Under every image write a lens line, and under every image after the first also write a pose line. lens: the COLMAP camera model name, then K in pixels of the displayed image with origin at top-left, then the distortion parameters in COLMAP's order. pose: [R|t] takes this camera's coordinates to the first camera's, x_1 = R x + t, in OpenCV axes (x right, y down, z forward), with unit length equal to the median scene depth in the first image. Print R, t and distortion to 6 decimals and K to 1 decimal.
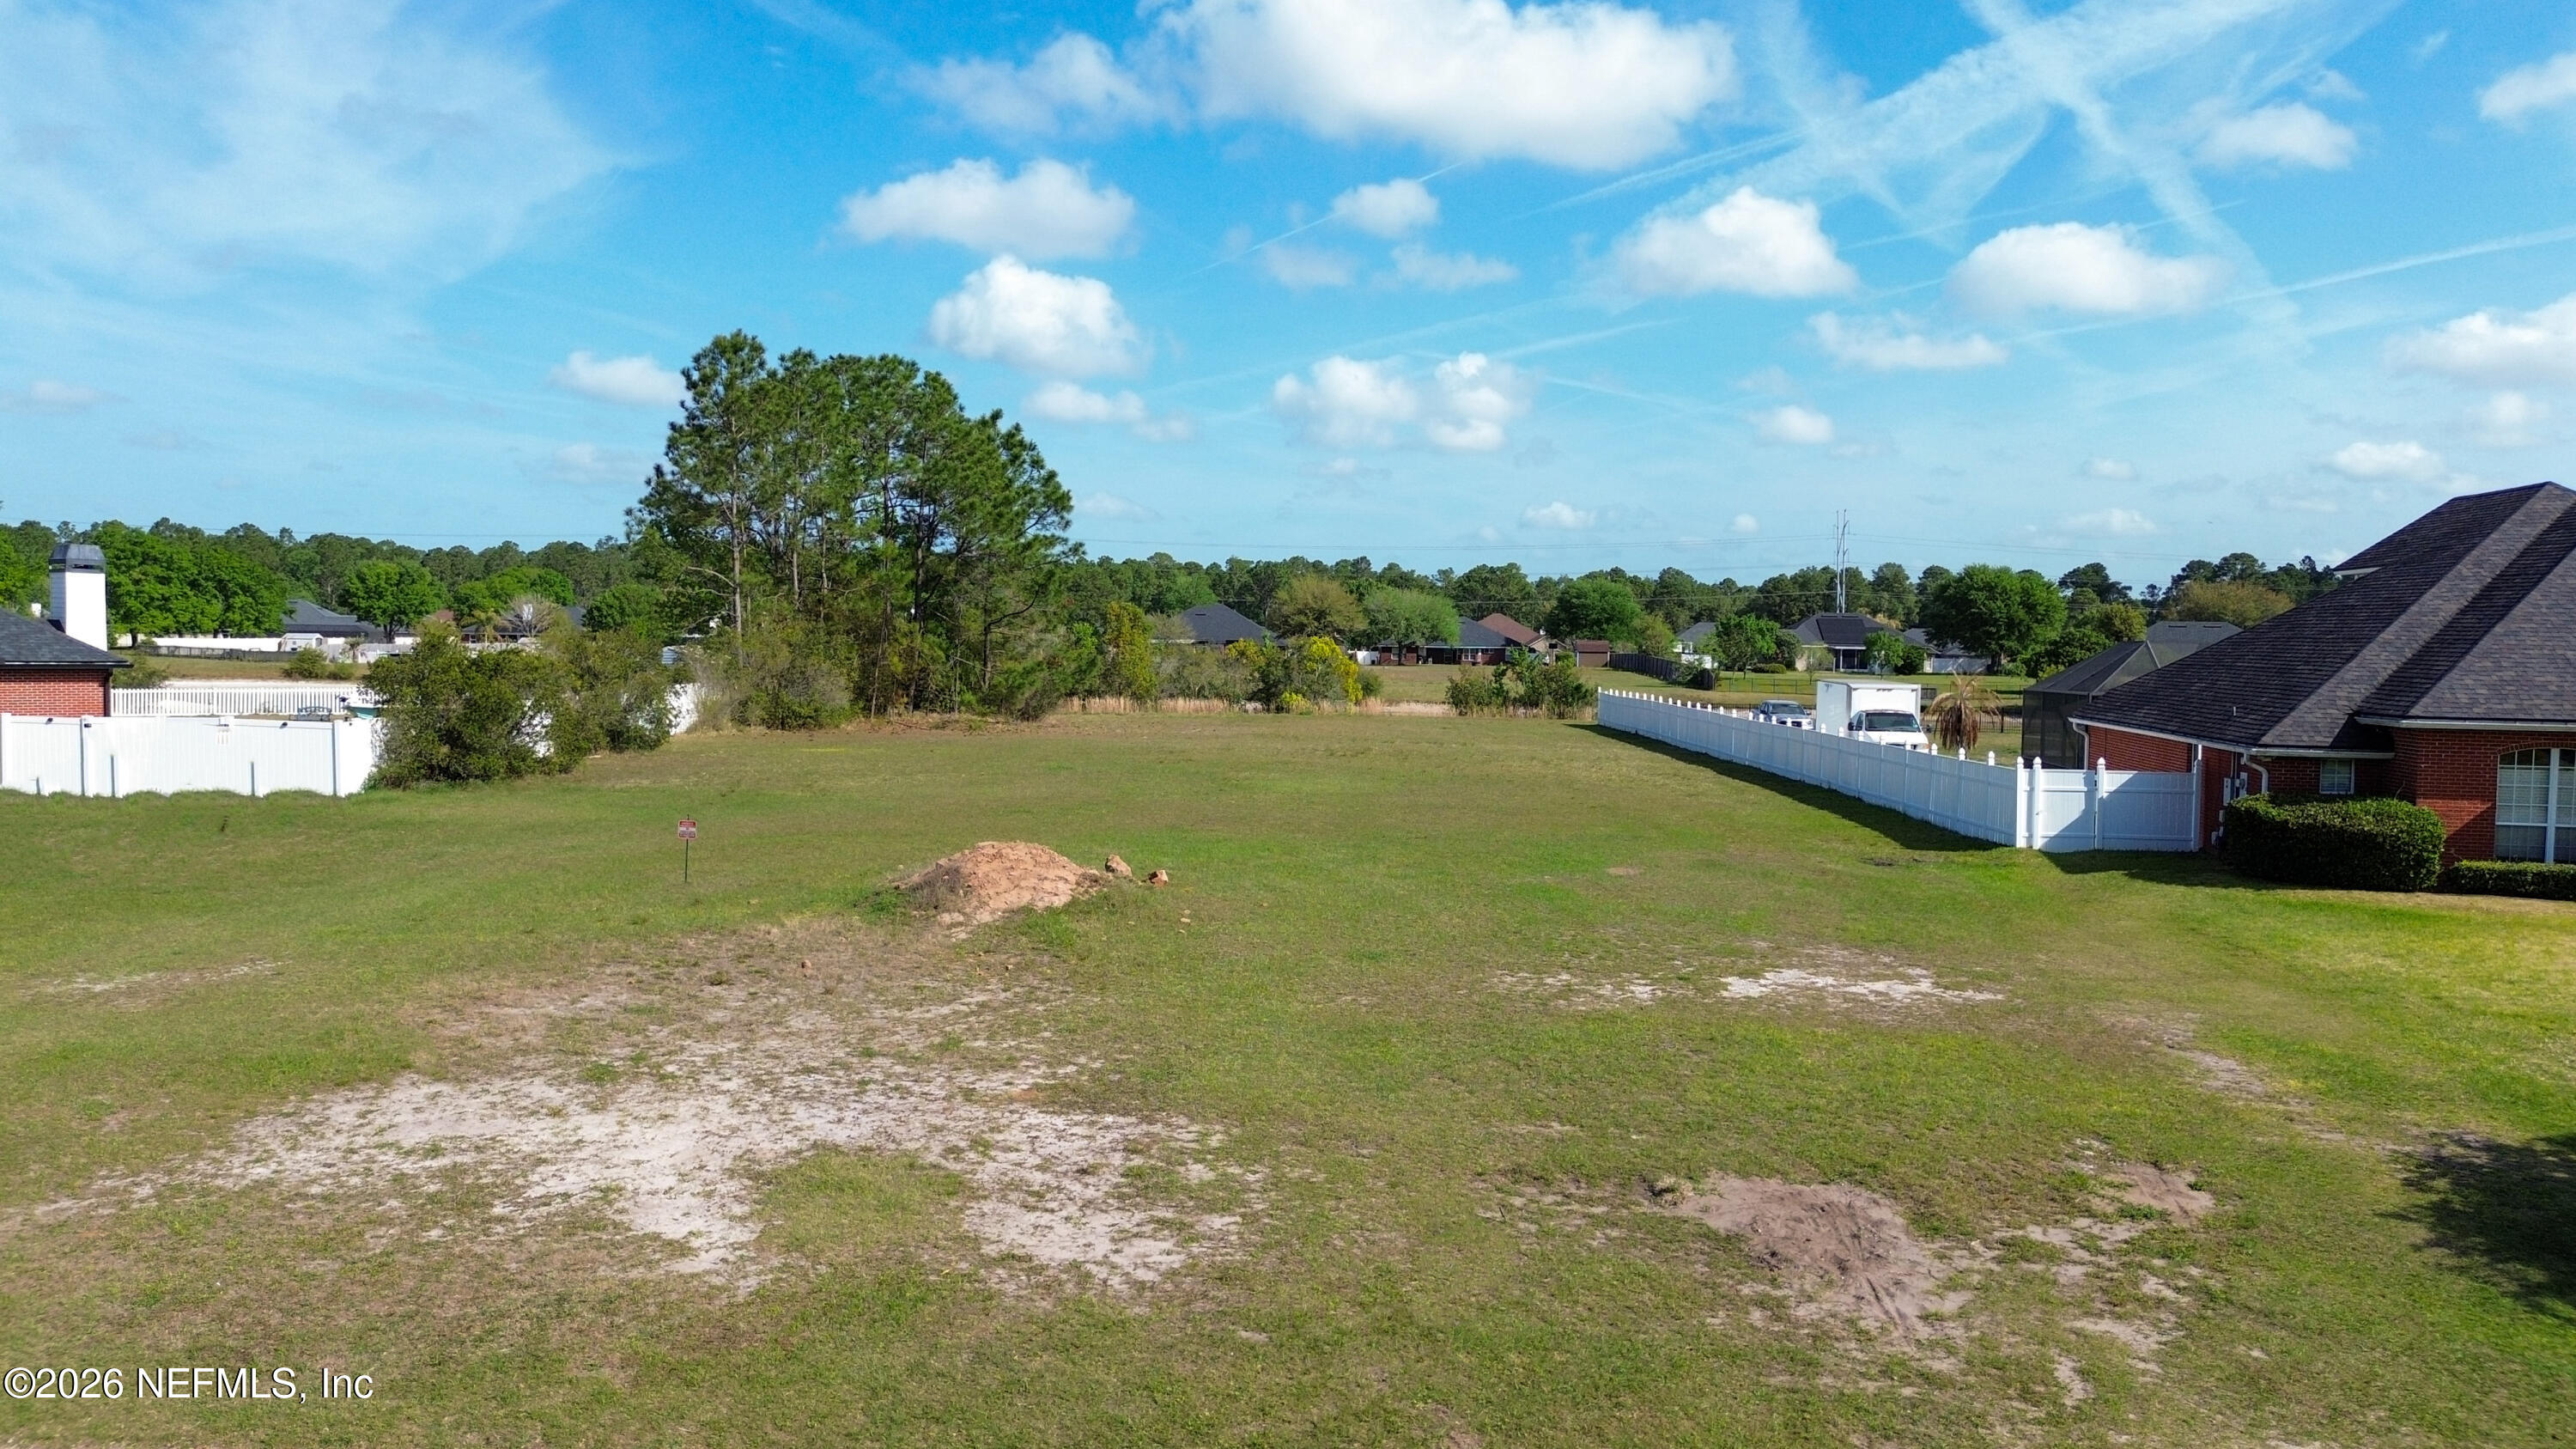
lens RADIAL K [[1978.3, 0, 1288.0], [0, 1978.3, 724.5], [0, 0, 1]] dist [0.093363, -0.114030]
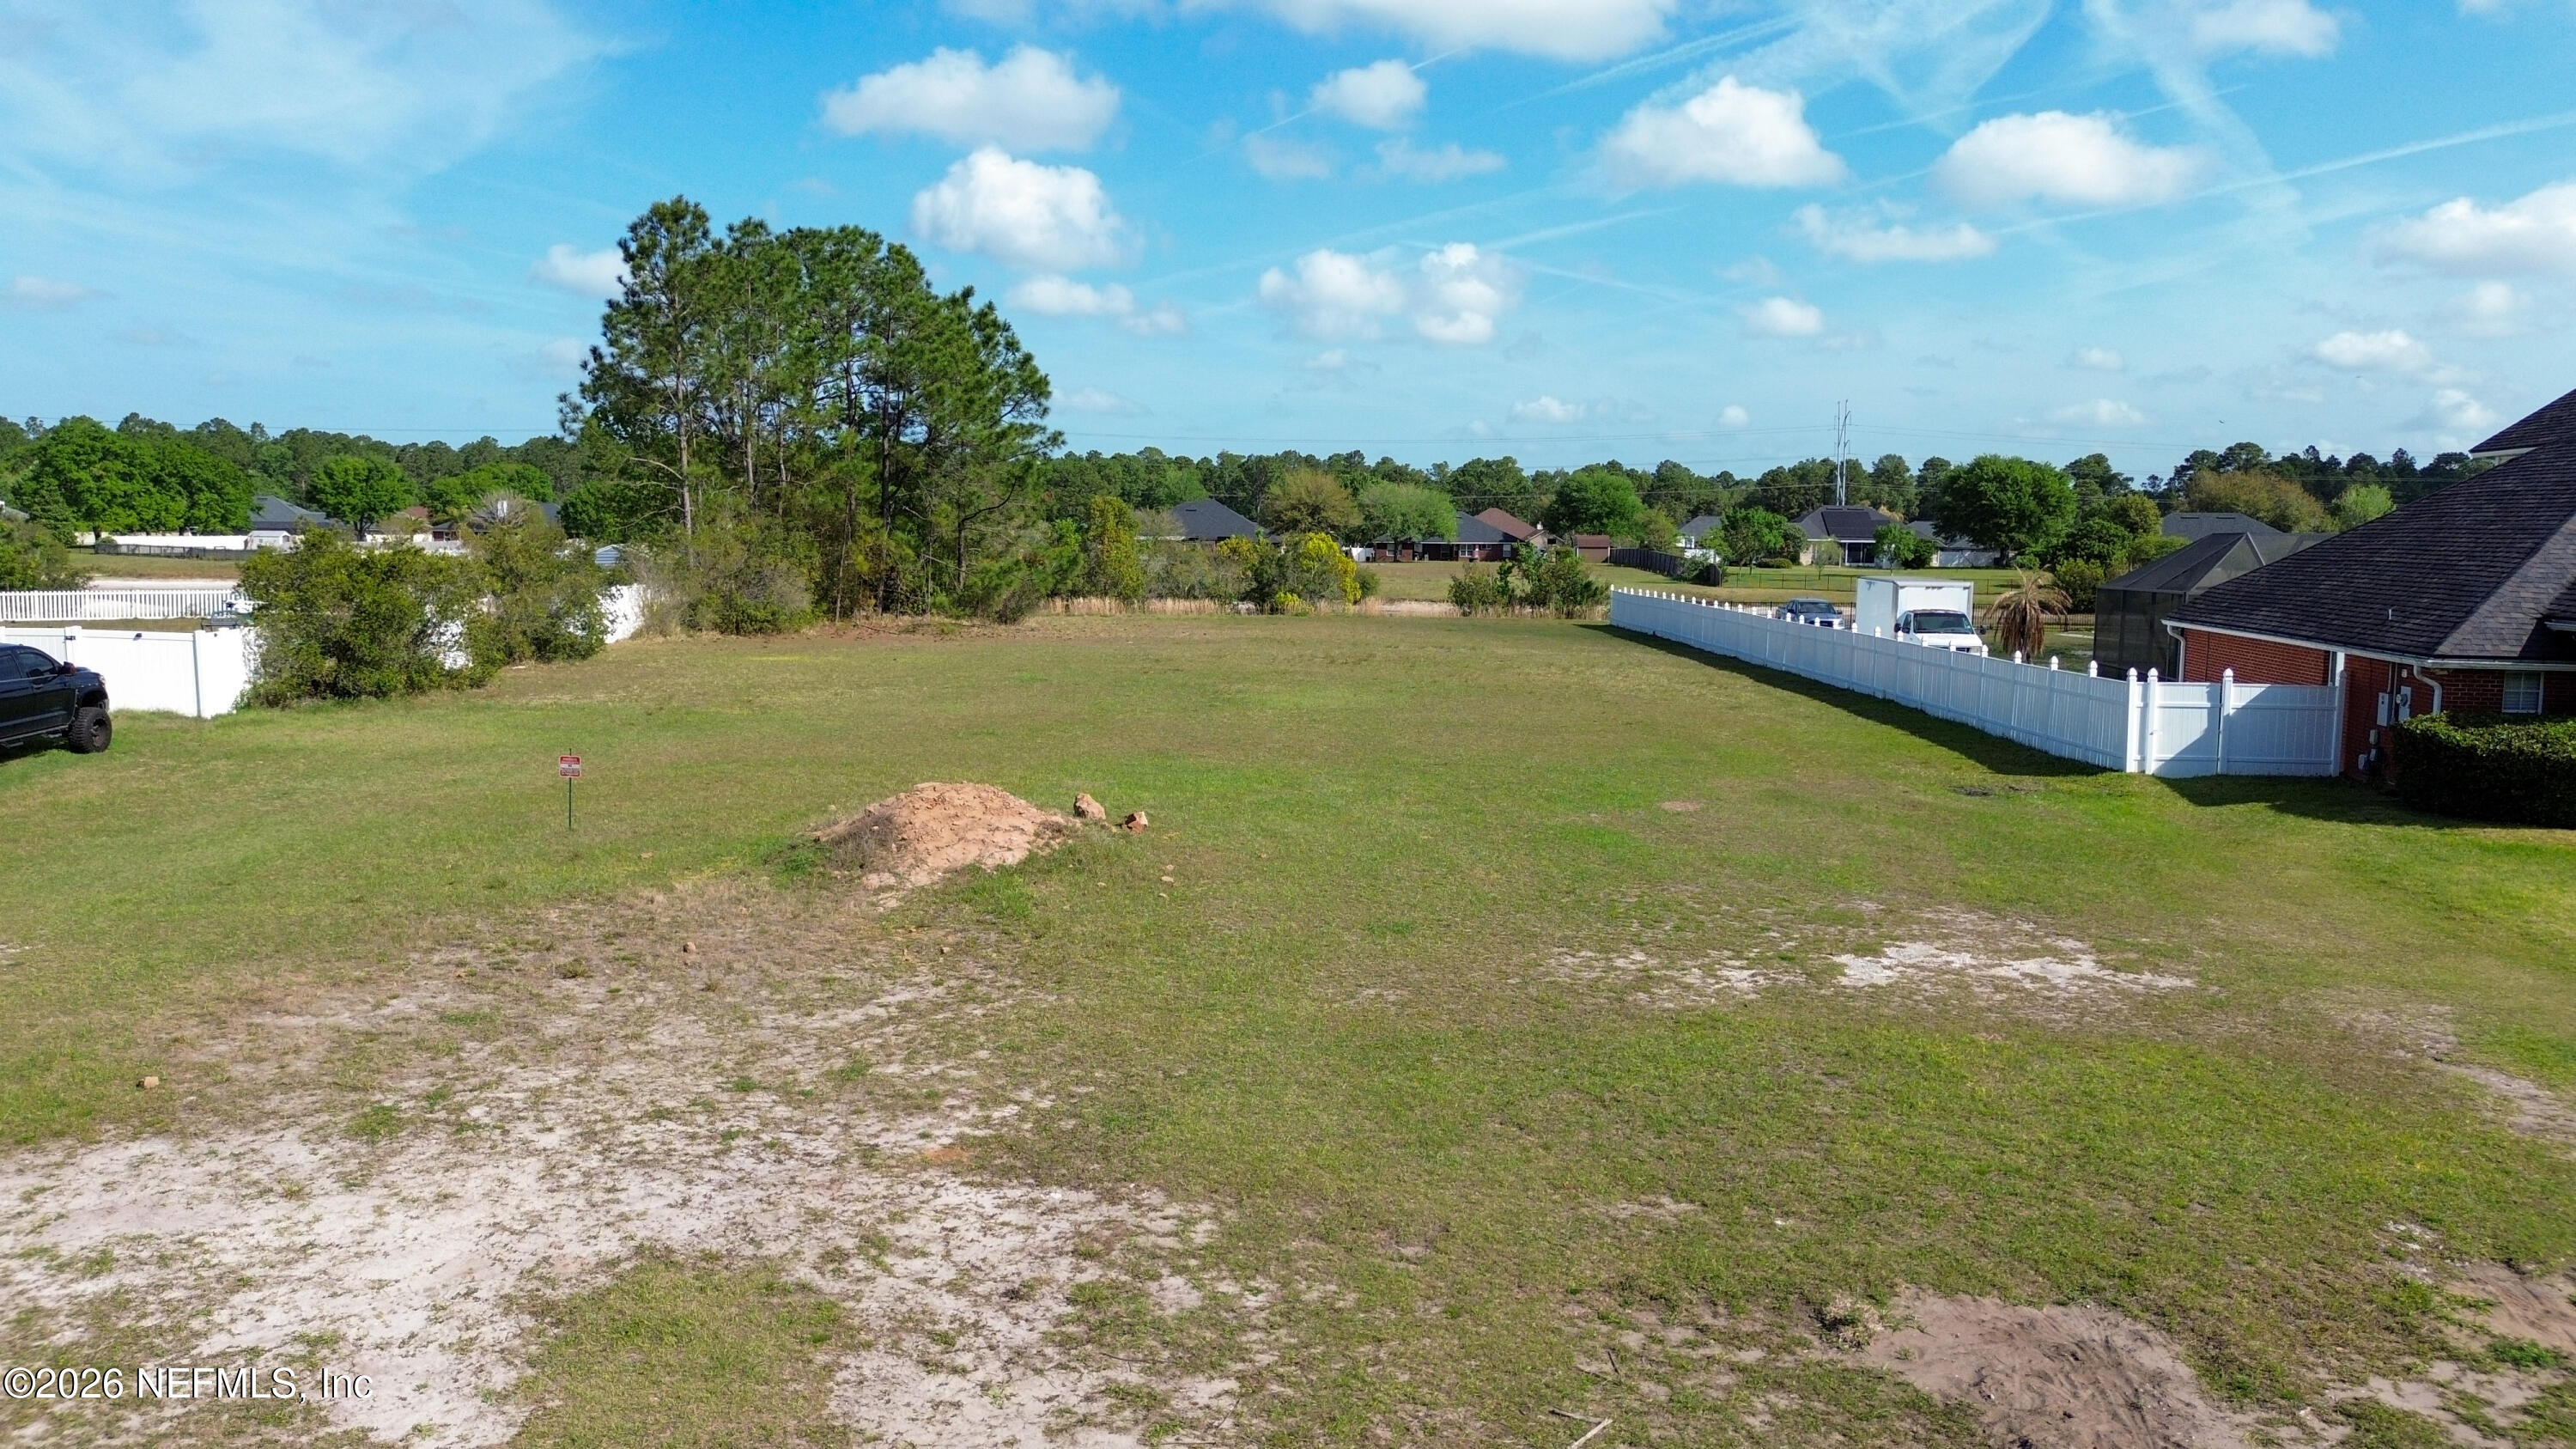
lens RADIAL K [[1978.3, 0, 1288.0], [0, 1978.3, 724.5], [0, 0, 1]] dist [0.093363, -0.114030]
pose [[0.999986, -0.003693, 0.003704, -0.003740], [0.003494, 0.998627, 0.052265, -0.006837], [-0.003892, -0.052251, 0.998626, 0.150598]]
